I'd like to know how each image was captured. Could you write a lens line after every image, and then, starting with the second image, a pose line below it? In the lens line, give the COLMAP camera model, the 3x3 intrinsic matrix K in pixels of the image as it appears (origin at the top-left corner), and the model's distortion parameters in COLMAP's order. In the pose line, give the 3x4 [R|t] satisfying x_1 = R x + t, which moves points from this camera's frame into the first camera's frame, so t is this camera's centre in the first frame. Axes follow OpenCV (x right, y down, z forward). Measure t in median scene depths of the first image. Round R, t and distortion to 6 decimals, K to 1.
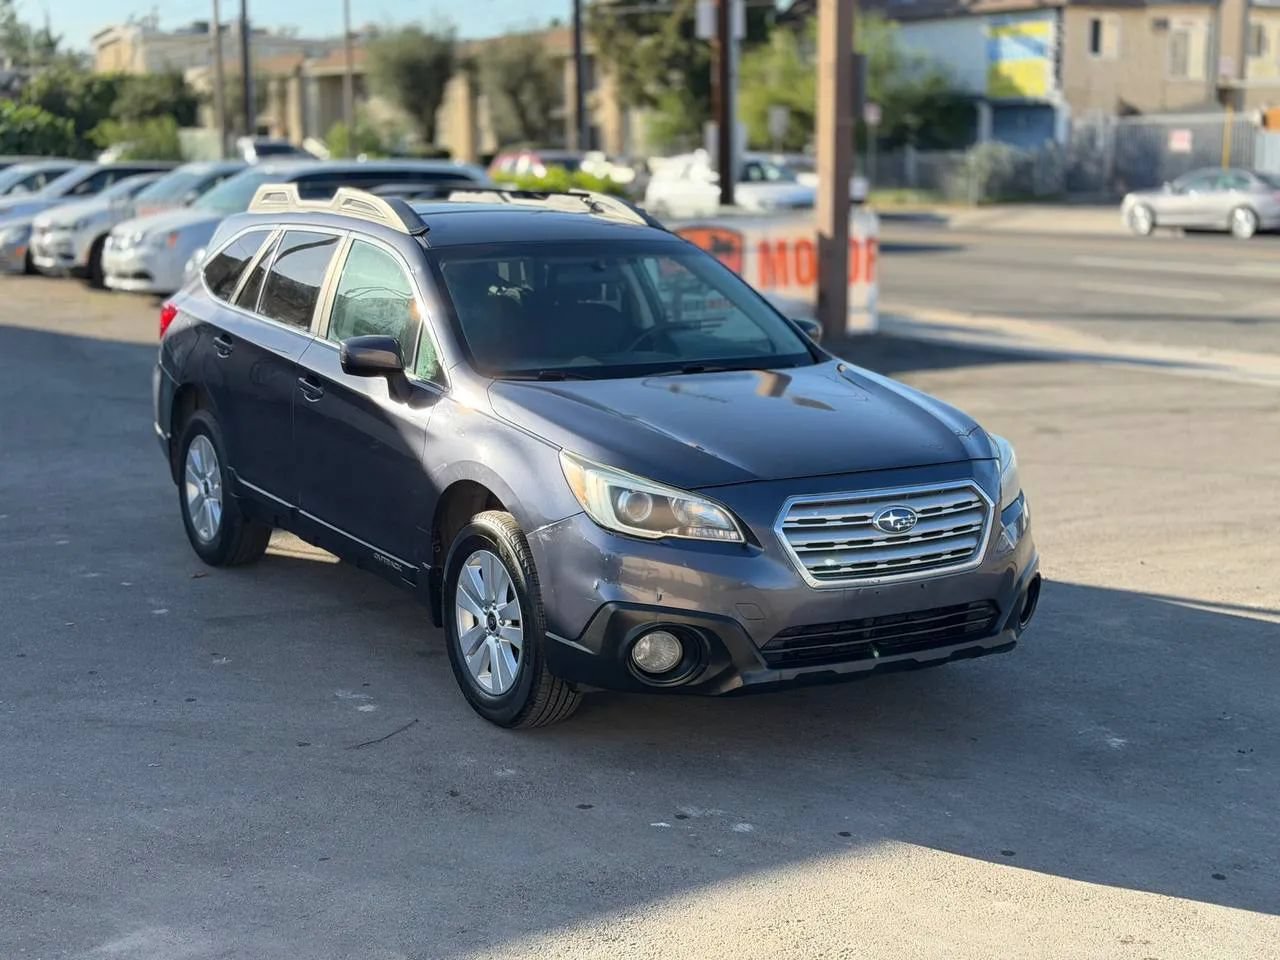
lens RADIAL K [[1906.9, 0, 634.2], [0, 1906.9, 482.1], [0, 0, 1]] dist [0.211579, 0.000000]
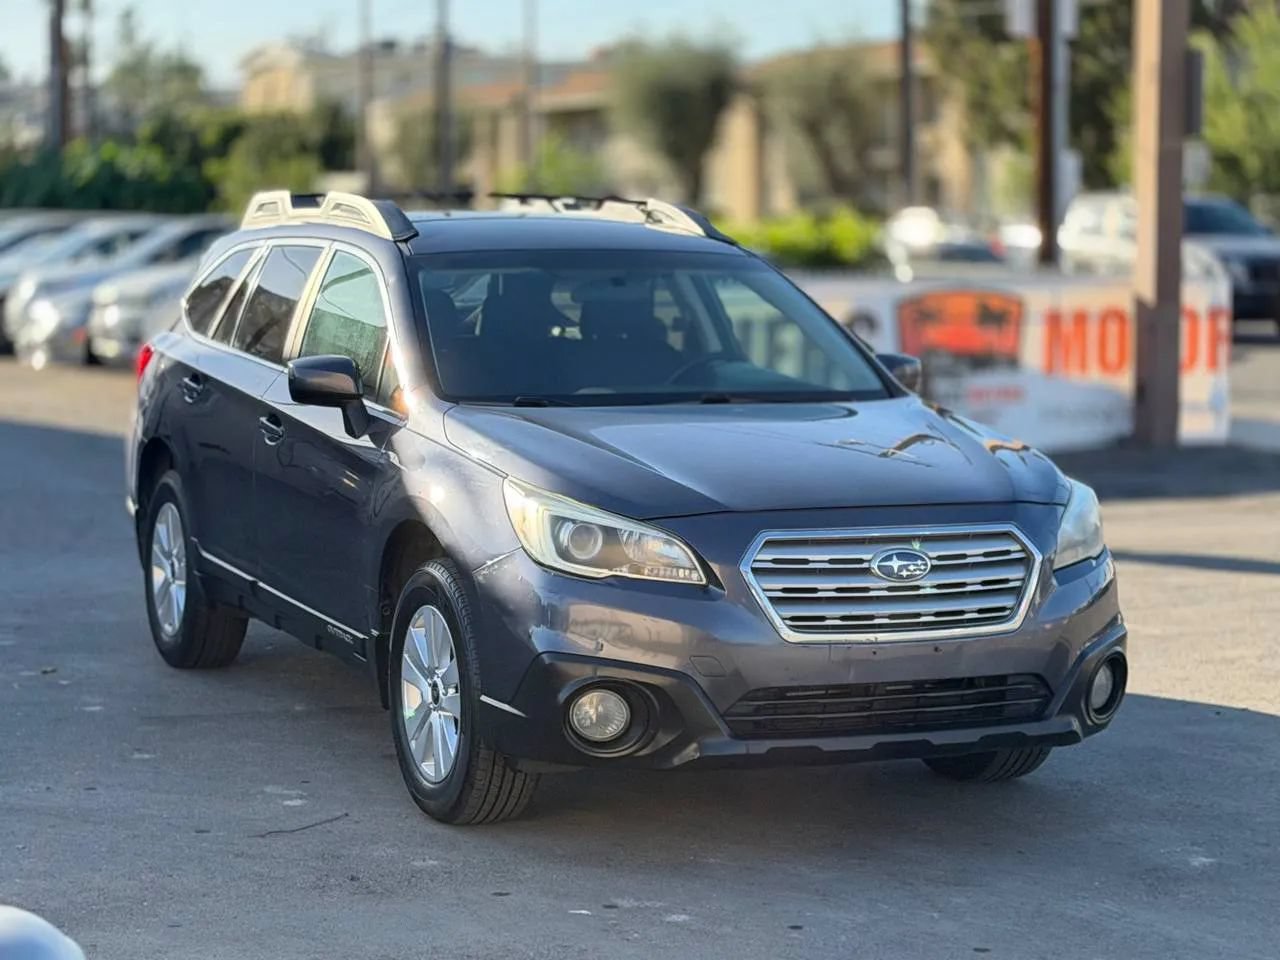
lens RADIAL K [[2892.4, 0, 641.6], [0, 2892.4, 479.8], [0, 0, 1]] dist [0.193159, 0.000000]
pose [[0.990892, 0.013523, -0.133977, 0.164646], [-0.024492, 0.996448, -0.080567, 0.073504], [0.132411, 0.083114, 0.987704, -0.206832]]
